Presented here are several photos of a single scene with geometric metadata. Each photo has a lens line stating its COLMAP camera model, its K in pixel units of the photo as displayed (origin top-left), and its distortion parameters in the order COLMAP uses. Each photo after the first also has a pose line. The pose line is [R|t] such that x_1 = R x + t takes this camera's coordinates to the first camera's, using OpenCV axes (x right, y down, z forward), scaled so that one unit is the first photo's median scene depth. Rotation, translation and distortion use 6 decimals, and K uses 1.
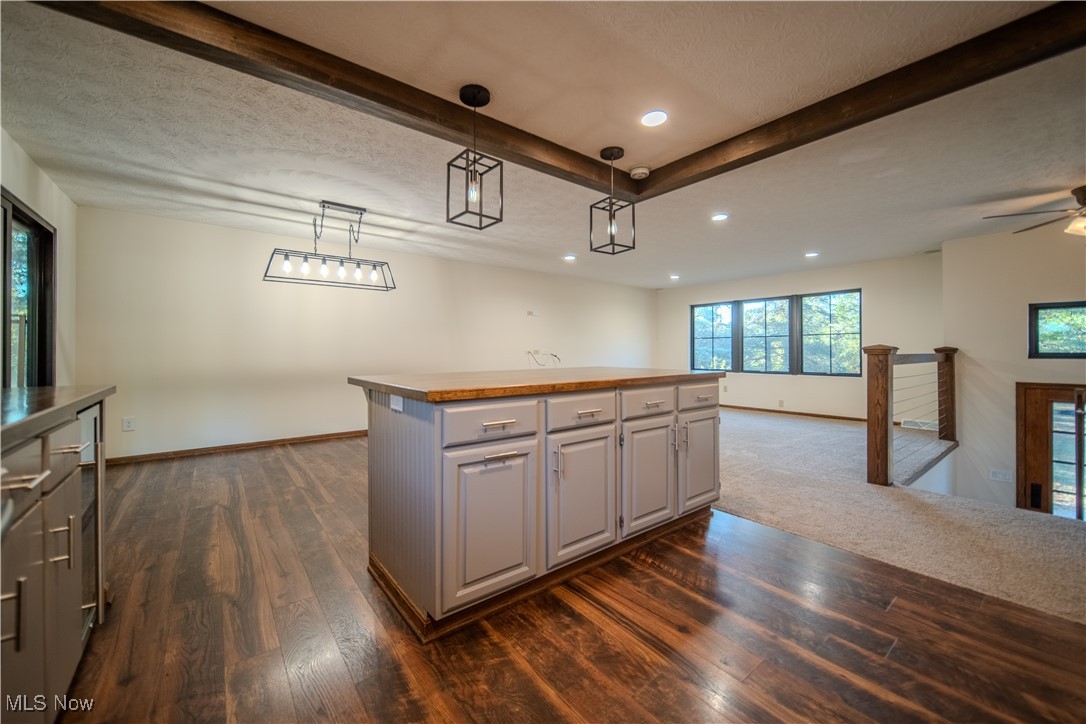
lens RADIAL K [[428.9, 0, 540.6], [0, 428.9, 355.2], [0, 0, 1]] dist [0.000041, -0.000655]
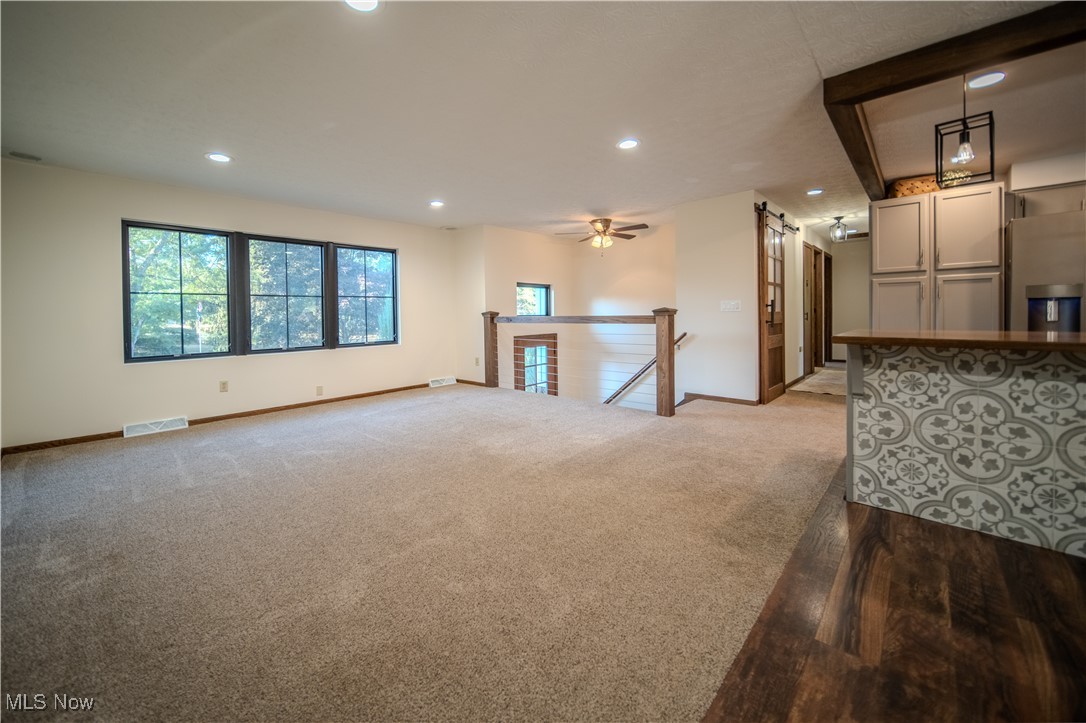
lens RADIAL K [[428.9, 0, 565.6], [0, 428.9, 316.7], [0, 0, 1]] dist [0.000041, -0.000655]
pose [[-0.227856, -0.007202, 0.973668, -0.625590], [0.017473, 0.999781, 0.011484, -0.033257], [-0.973538, 0.019629, -0.227681, 2.110125]]
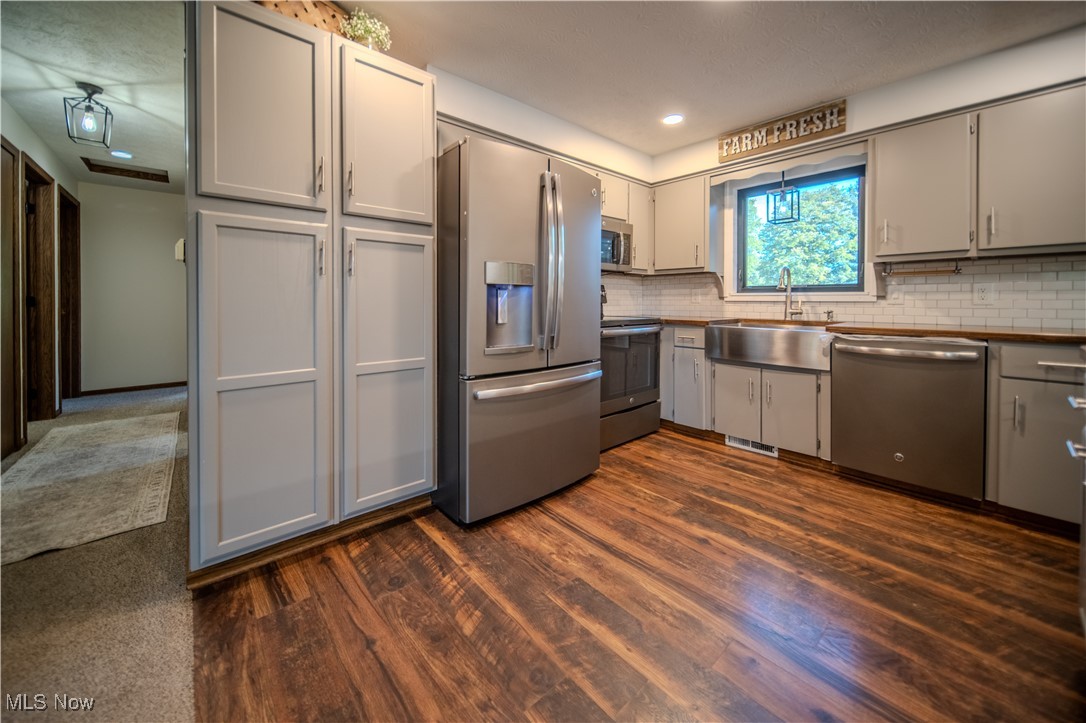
lens RADIAL K [[416.8, 0, 514.5], [0, 416.8, 305.7], [0, 0, 1]] dist [-0.004982, -0.000939]
pose [[-0.999940, 0.003588, -0.010364, 0.478725], [0.003489, 0.999949, 0.009485, -0.015676], [0.010398, 0.009449, -0.999901, 0.947381]]
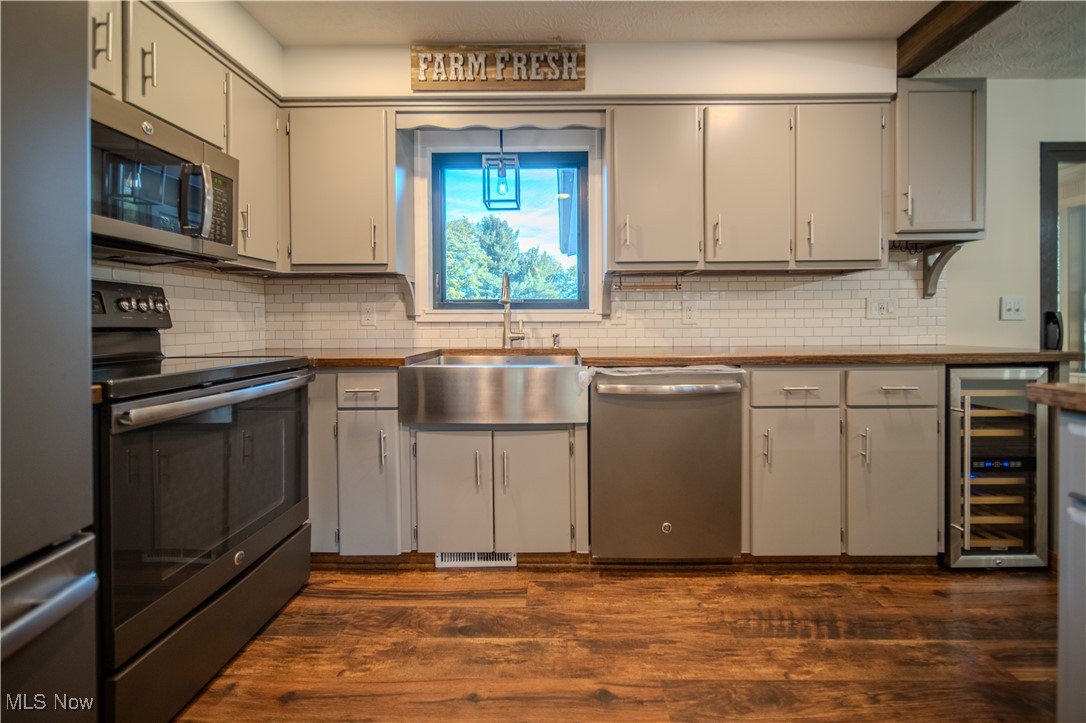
lens RADIAL K [[453.2, 0, 582.9], [0, 453.2, 325.3], [0, 0, 1]] dist [0.002066, -0.000221]
pose [[-0.607165, 0.013971, -0.794453, 0.285791], [0.010622, 0.999899, 0.009466, -0.014149], [0.794505, -0.002692, -0.607252, 0.347304]]
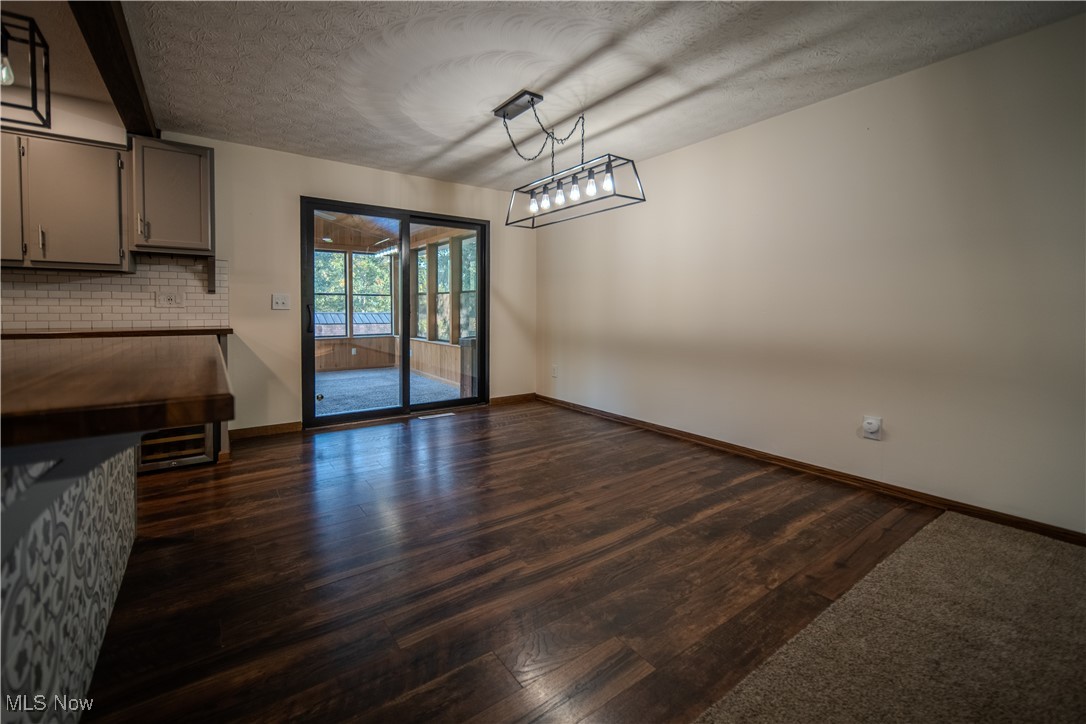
lens RADIAL K [[450.0, 0, 558.4], [0, 450.0, 318.1], [0, 0, 1]] dist [0.001407, 0.000062]
pose [[-0.024977, 0.023113, -0.999421, 0.407731], [-0.002242, 0.999729, 0.023176, -0.014870], [0.999686, 0.002820, -0.024918, 1.544336]]
